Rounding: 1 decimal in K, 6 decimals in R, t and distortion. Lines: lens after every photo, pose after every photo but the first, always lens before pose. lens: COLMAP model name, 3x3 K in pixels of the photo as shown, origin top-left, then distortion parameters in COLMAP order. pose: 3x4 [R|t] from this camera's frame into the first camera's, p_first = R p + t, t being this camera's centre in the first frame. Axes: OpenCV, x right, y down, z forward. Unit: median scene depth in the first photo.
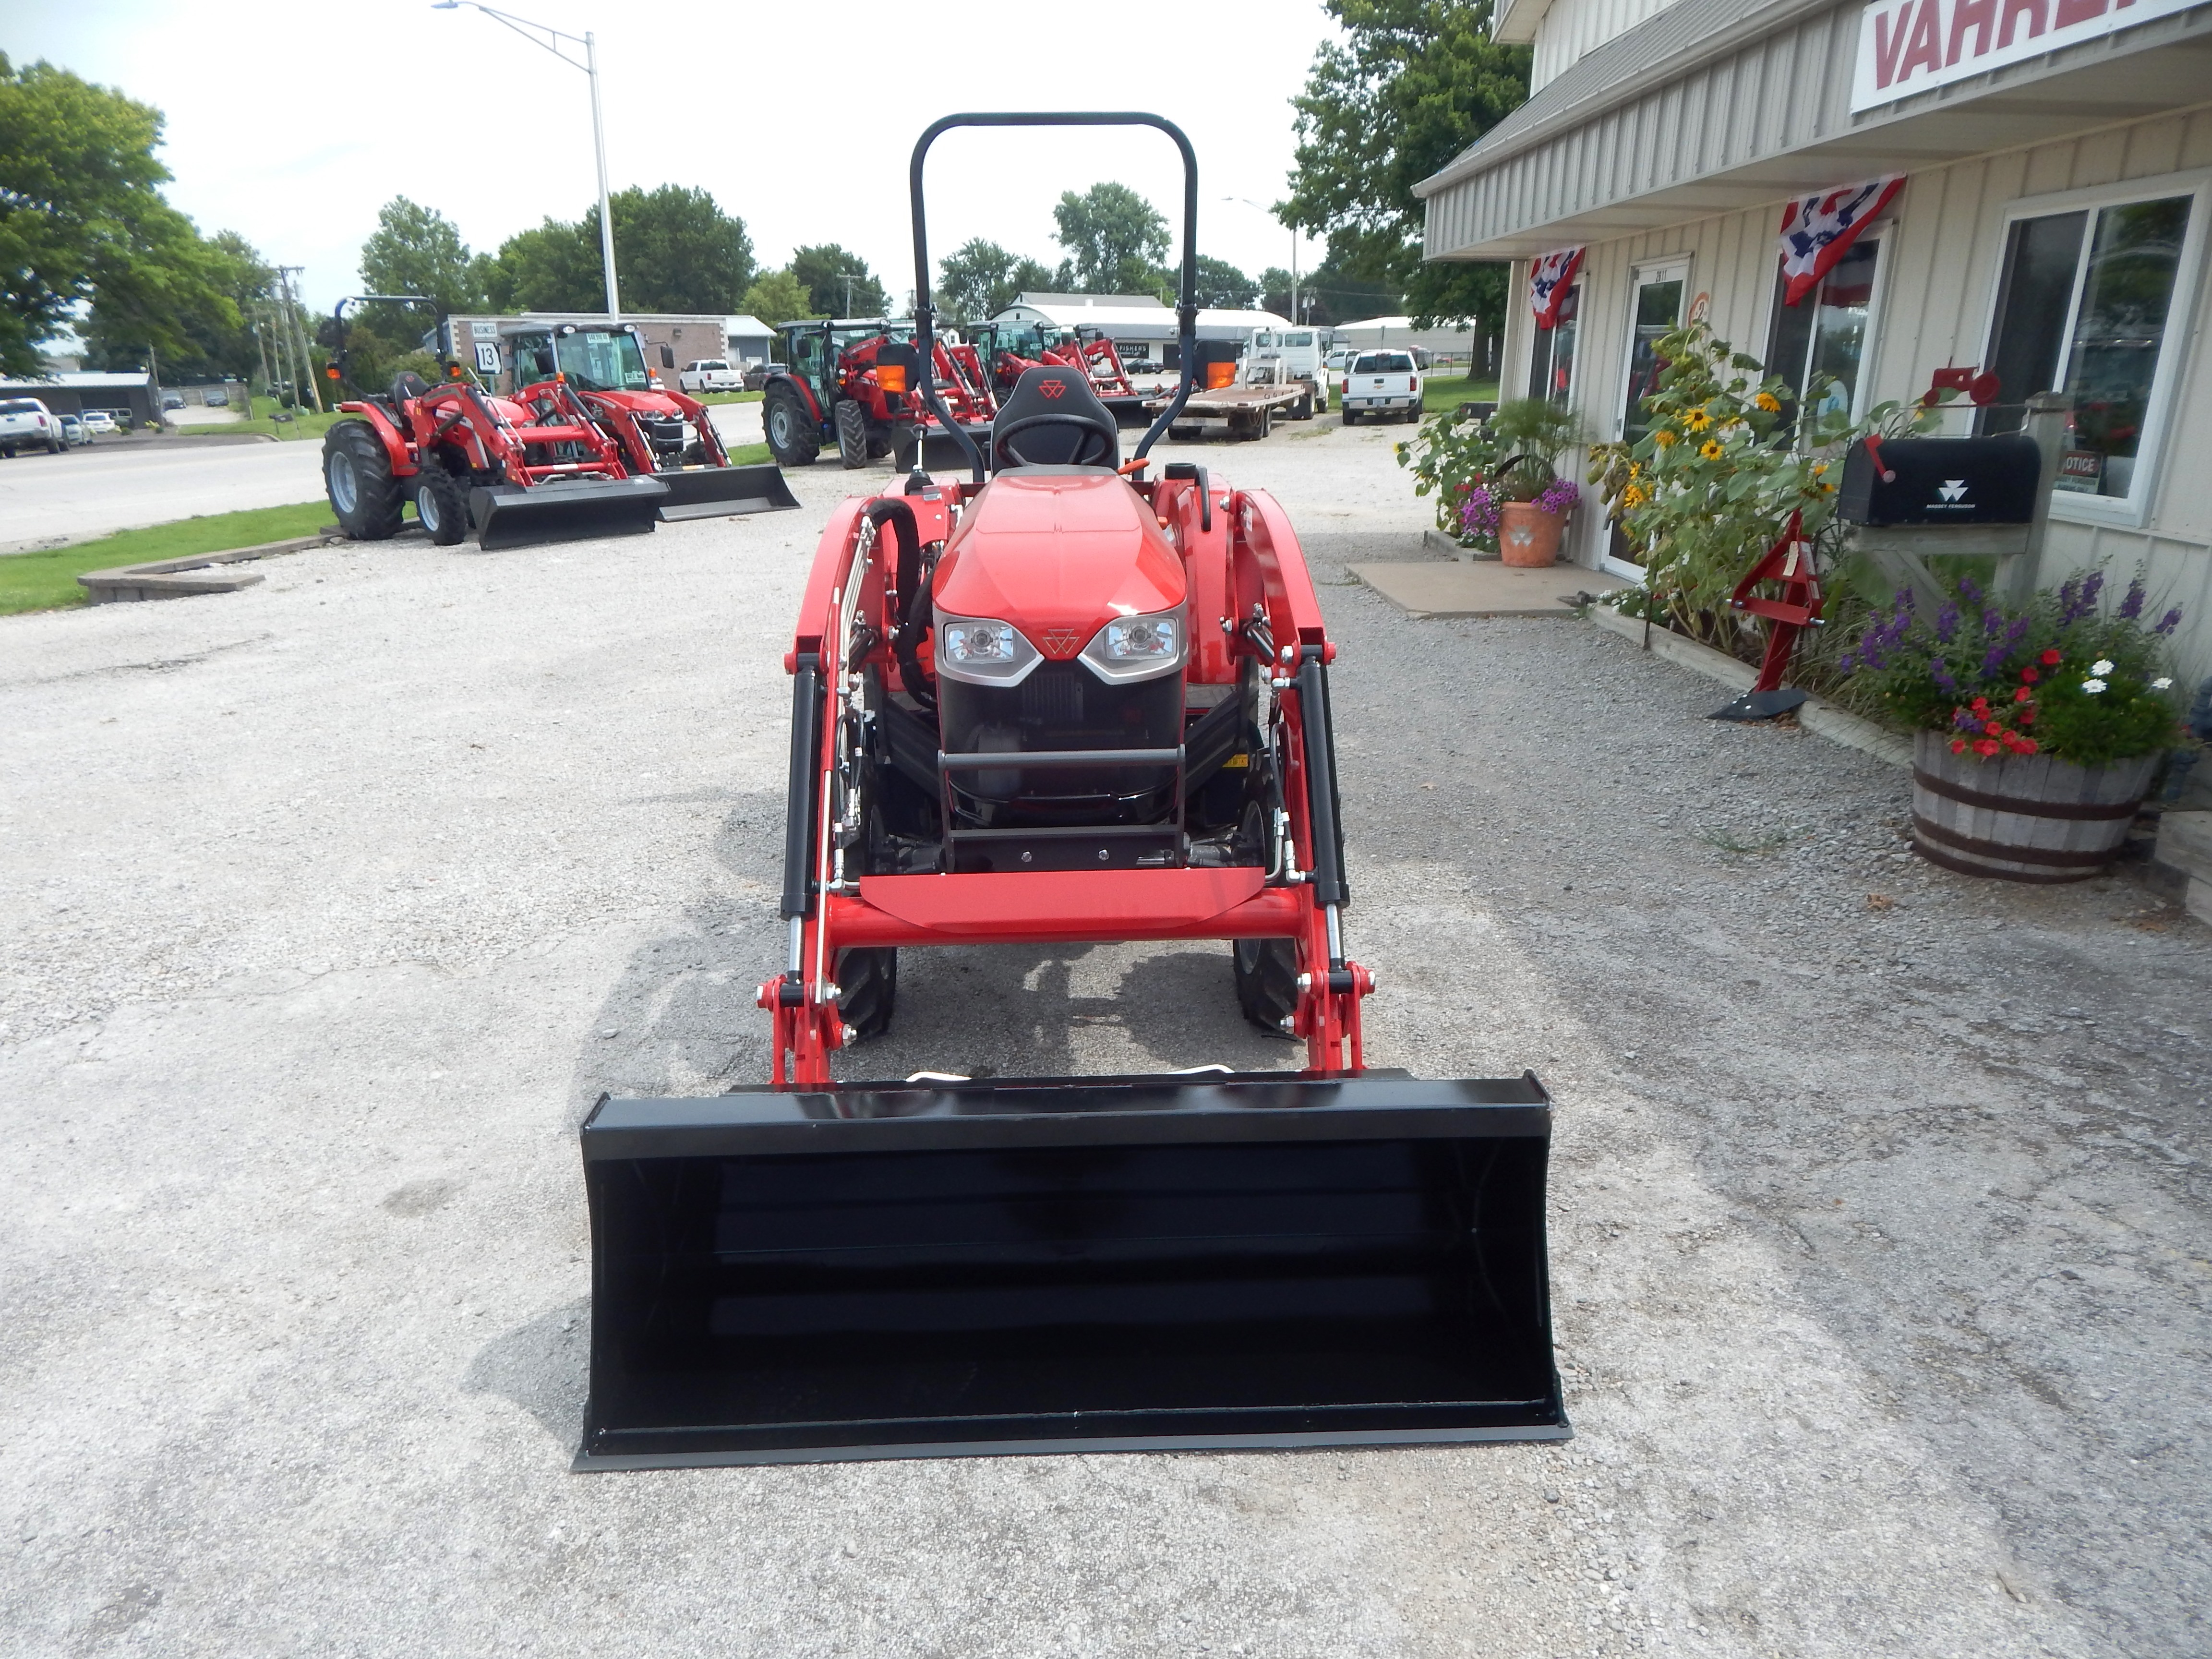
lens RADIAL K [[1461.0, 0, 1122.4], [0, 1461.0, 837.3], [0, 0, 1]] dist [-0.000722, -0.002076]
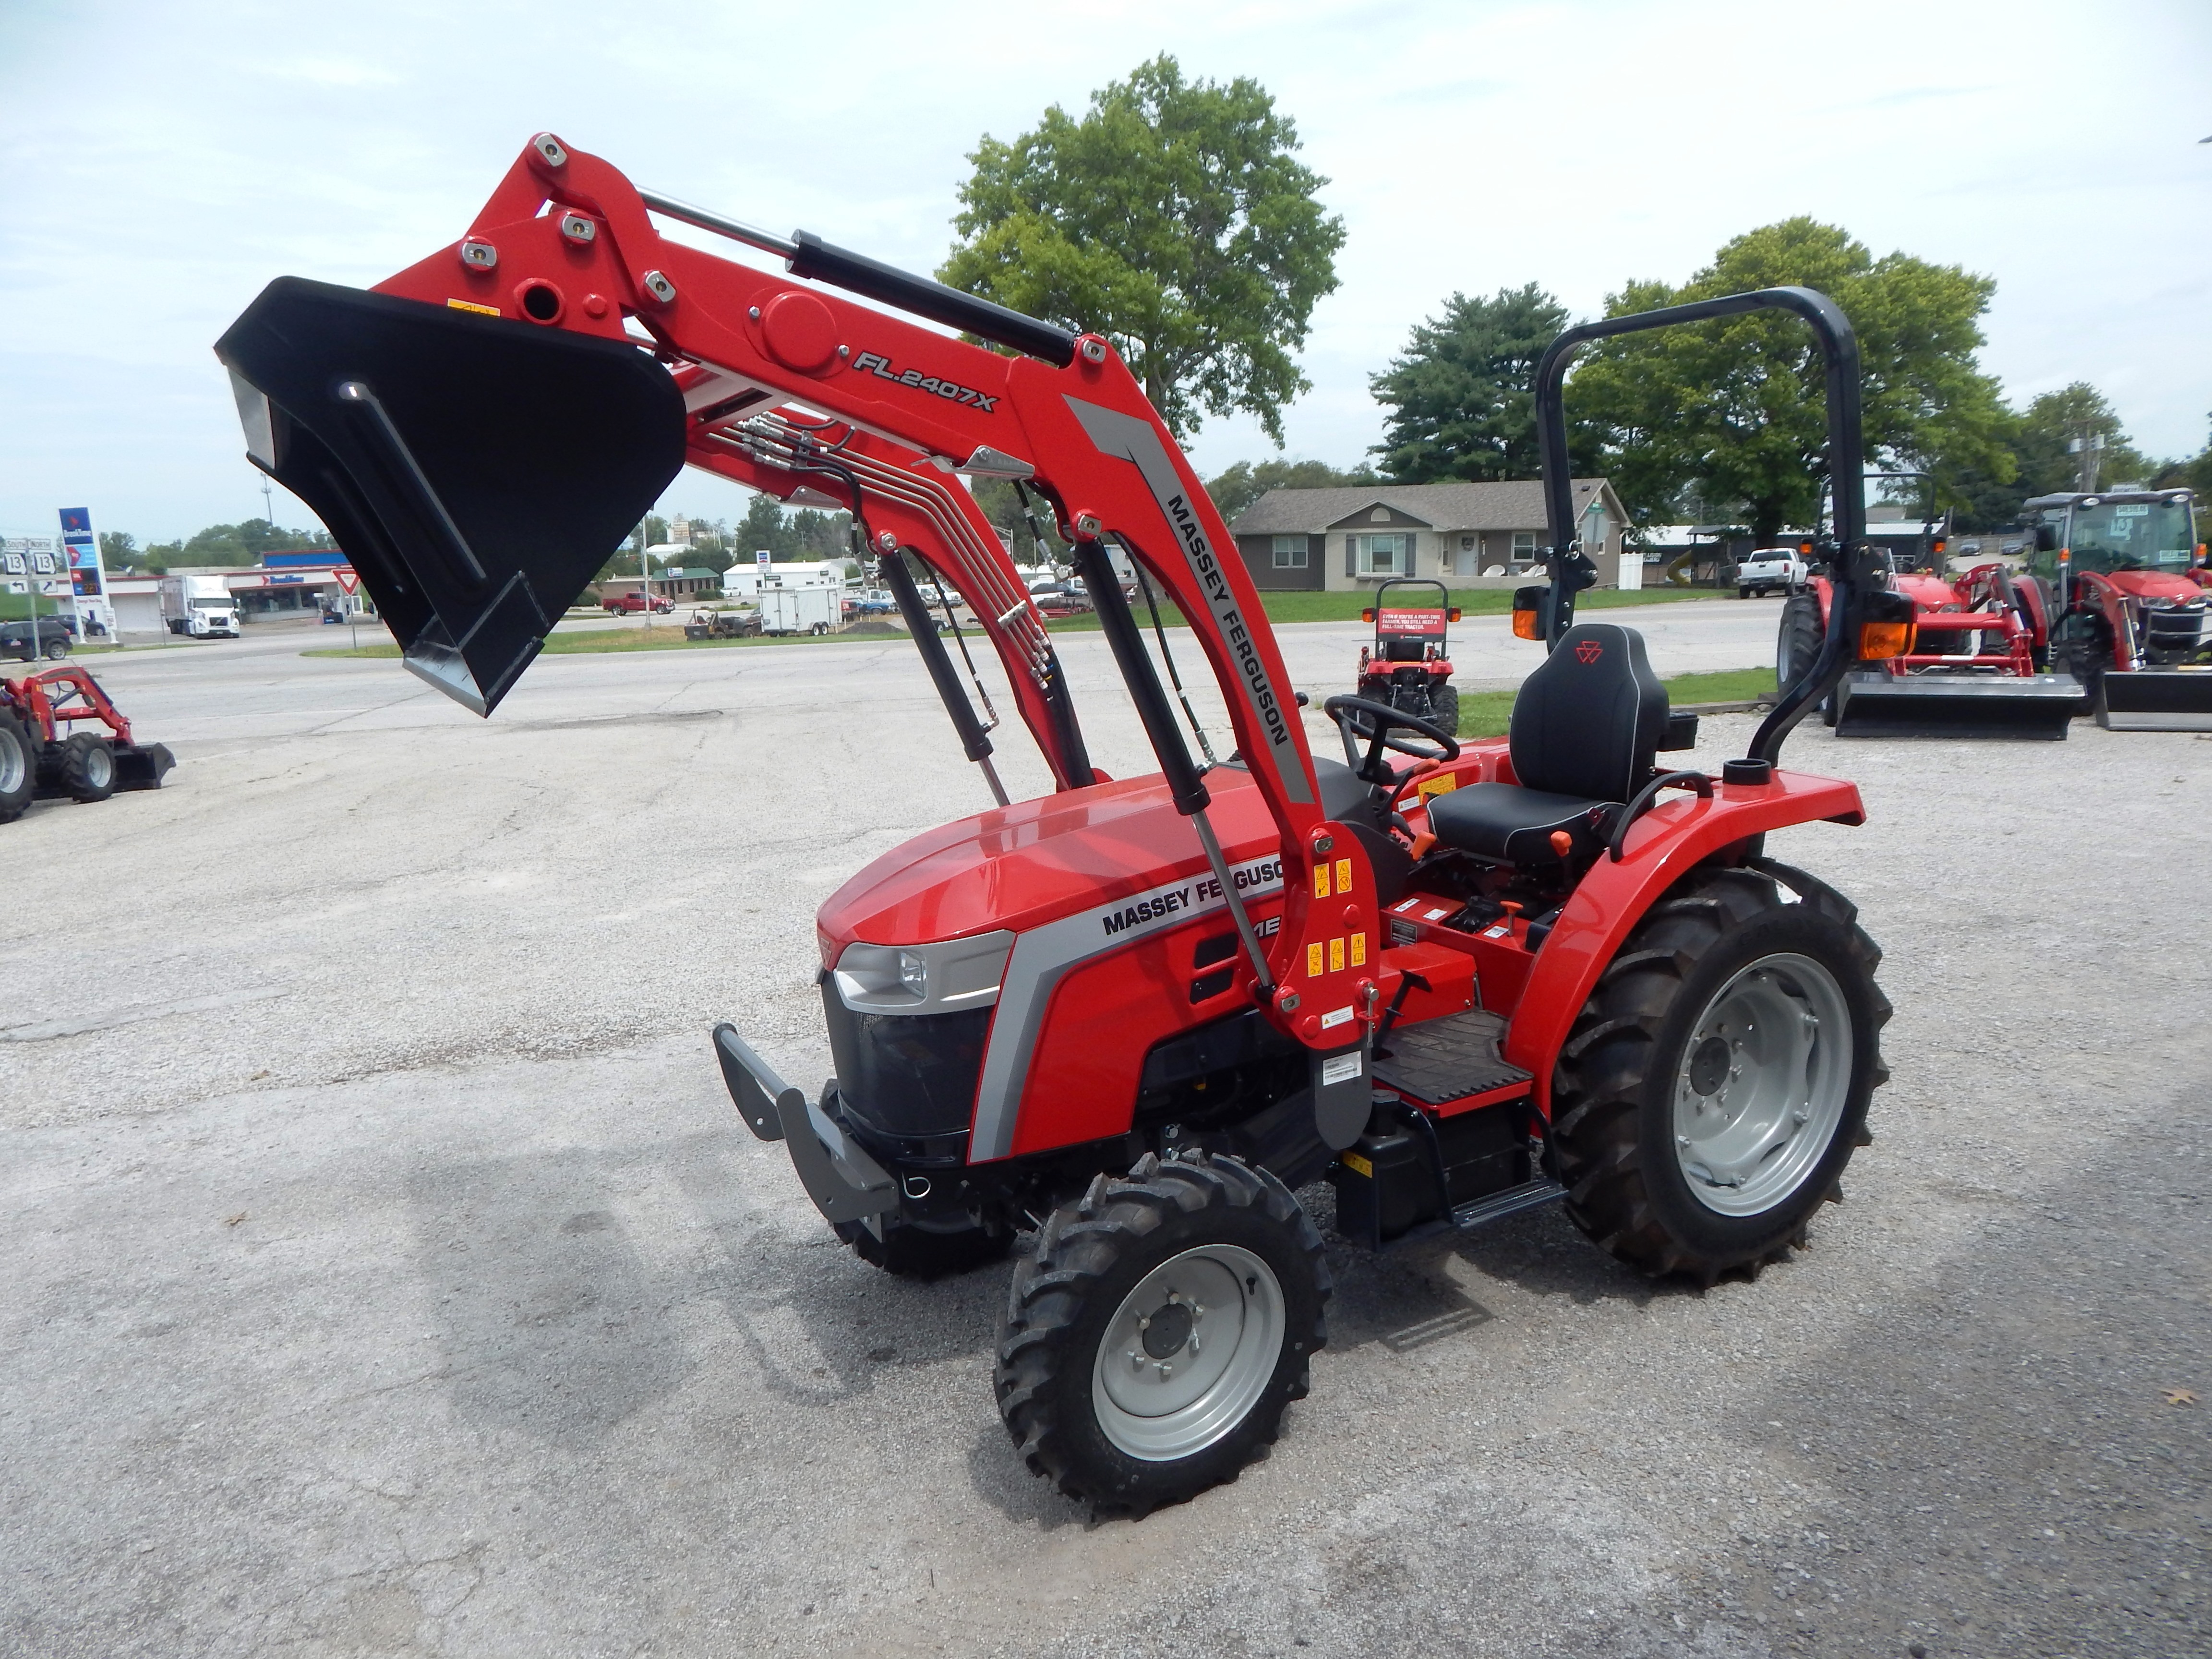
lens RADIAL K [[1461.0, 0, 1110.4], [0, 1461.0, 841.4], [0, 0, 1]] dist [-0.000722, -0.002076]
pose [[0.453749, 0.193331, -0.869905, 0.225907], [-0.270802, 0.959932, 0.072086, -0.082810], [0.848986, 0.202863, 0.487923, 0.169605]]
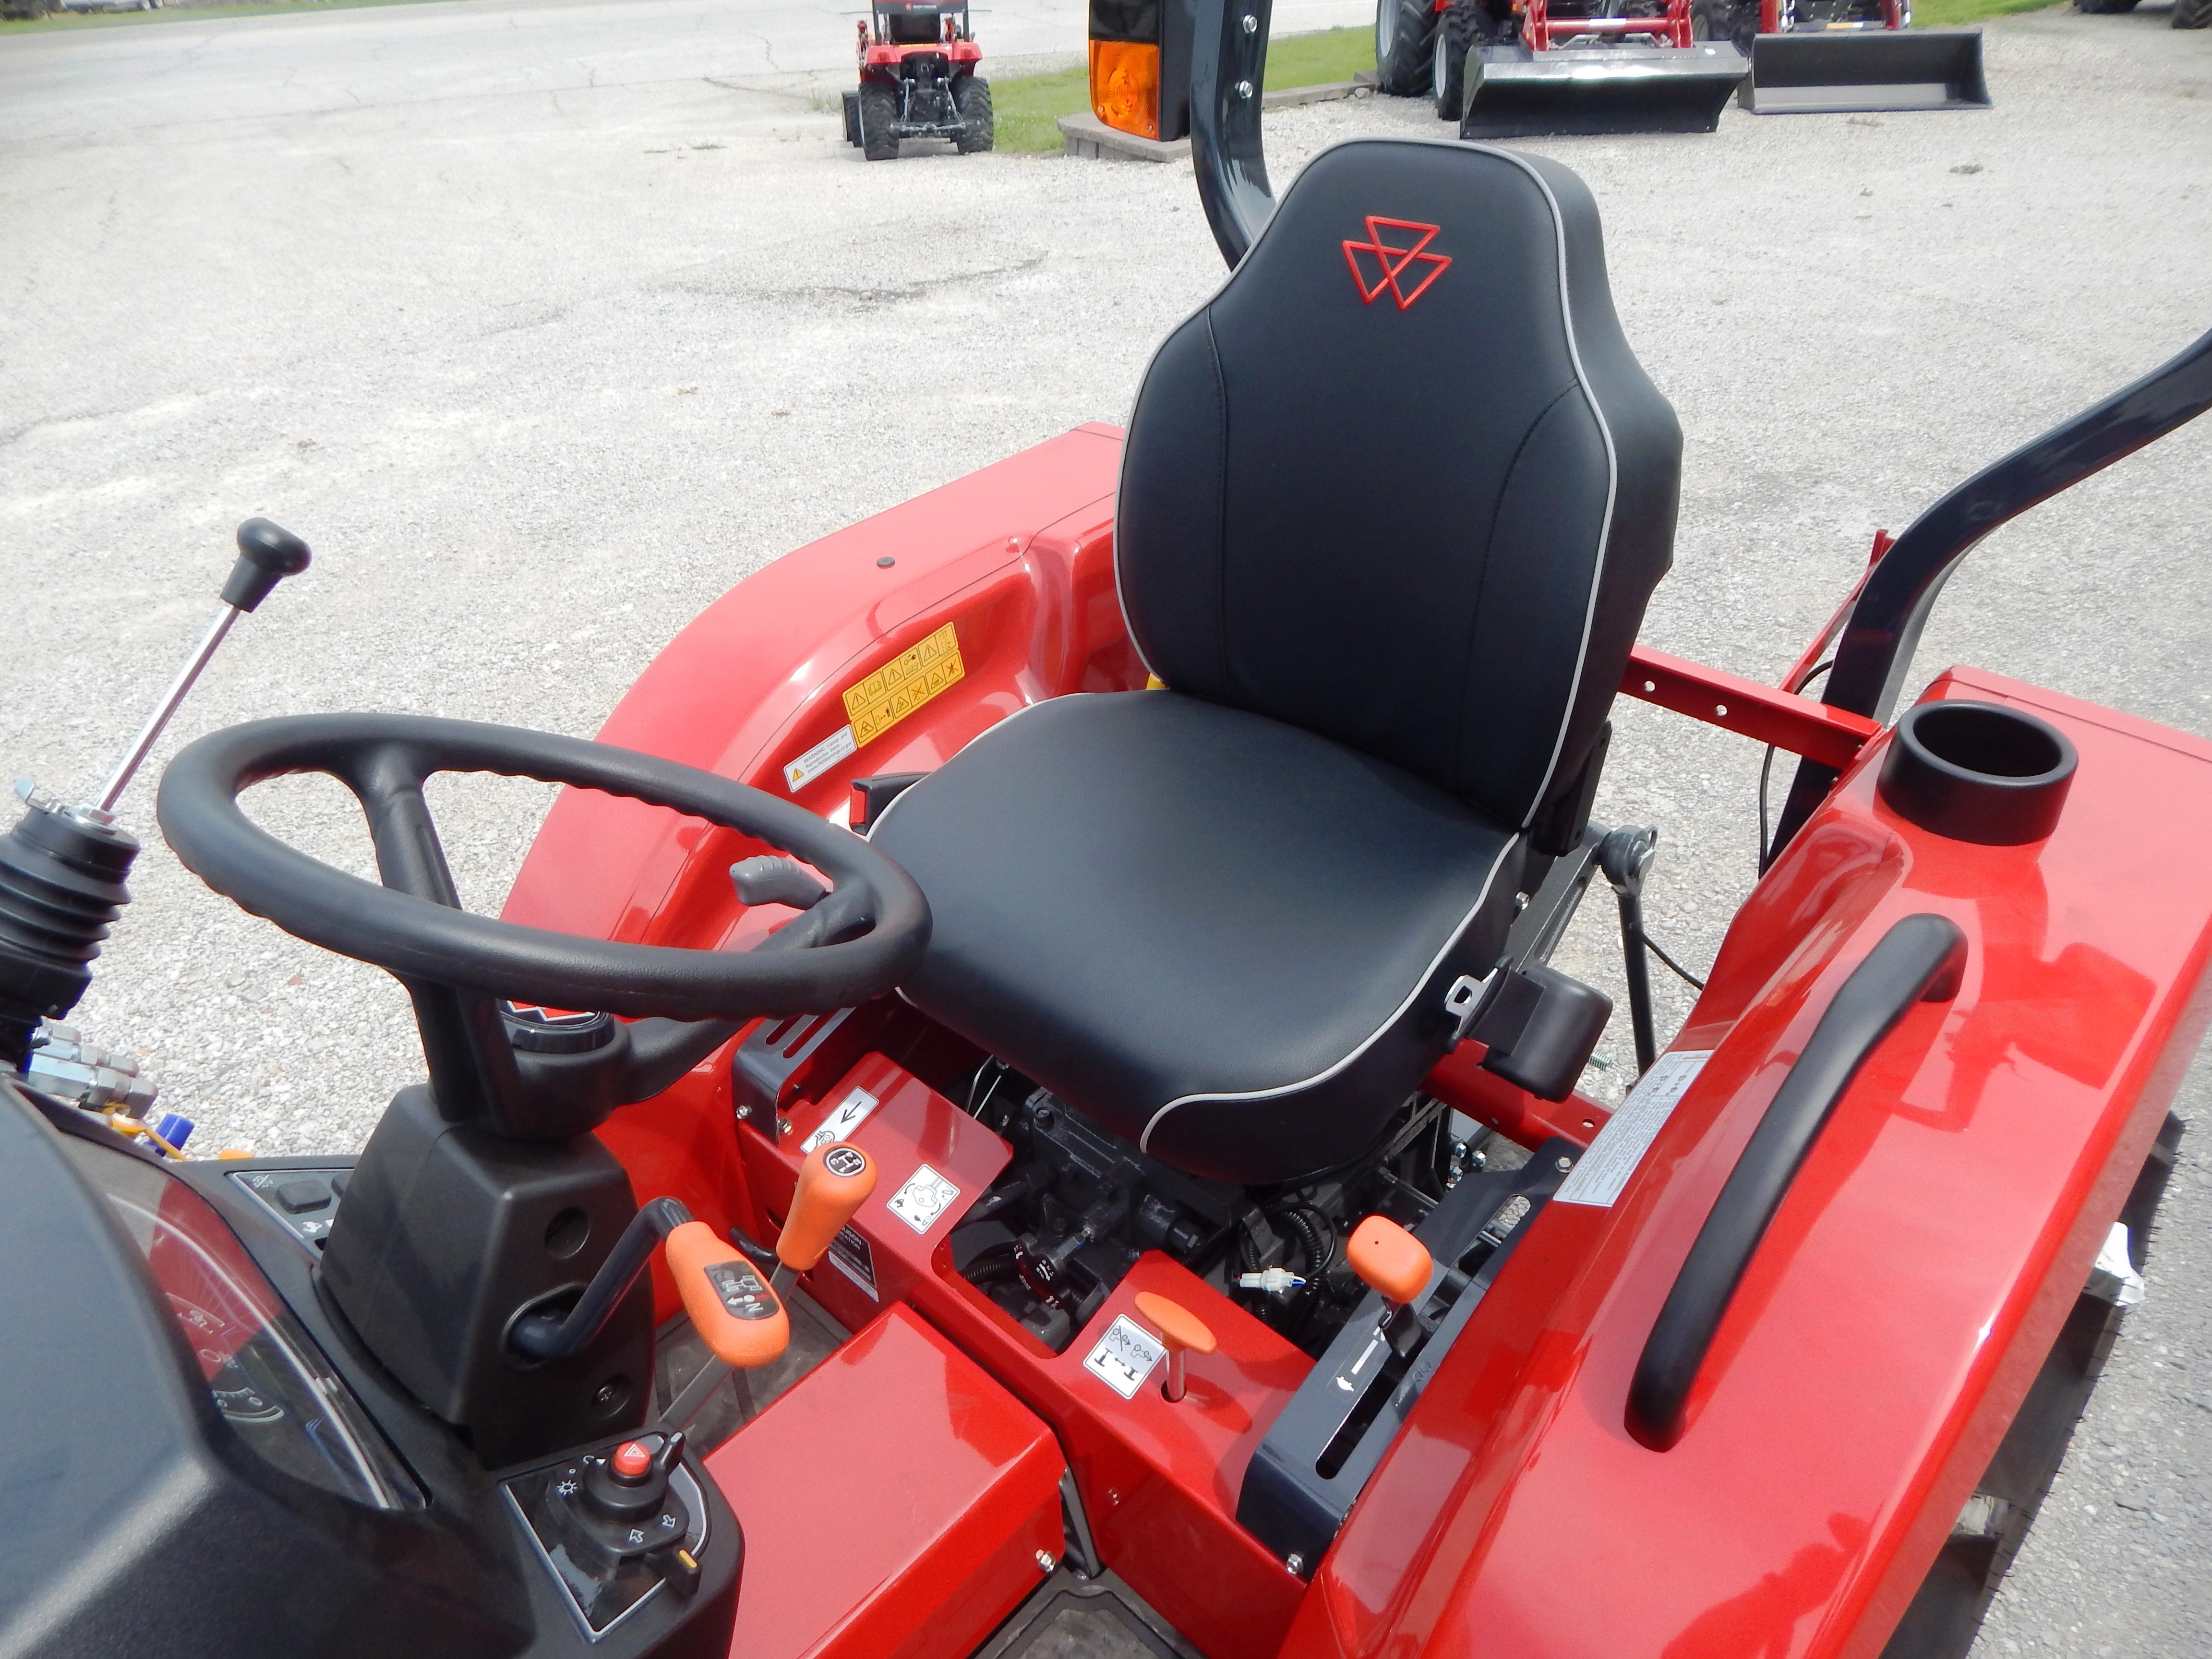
lens RADIAL K [[1461.0, 0, 1099.0], [0, 1461.0, 855.3], [0, 0, 1]] dist [-0.000722, -0.002076]
pose [[0.693565, 0.417139, -0.587335, 0.034066], [-0.221347, 0.899254, 0.377290, -0.125989], [0.685546, -0.131670, 0.716023, 0.334373]]
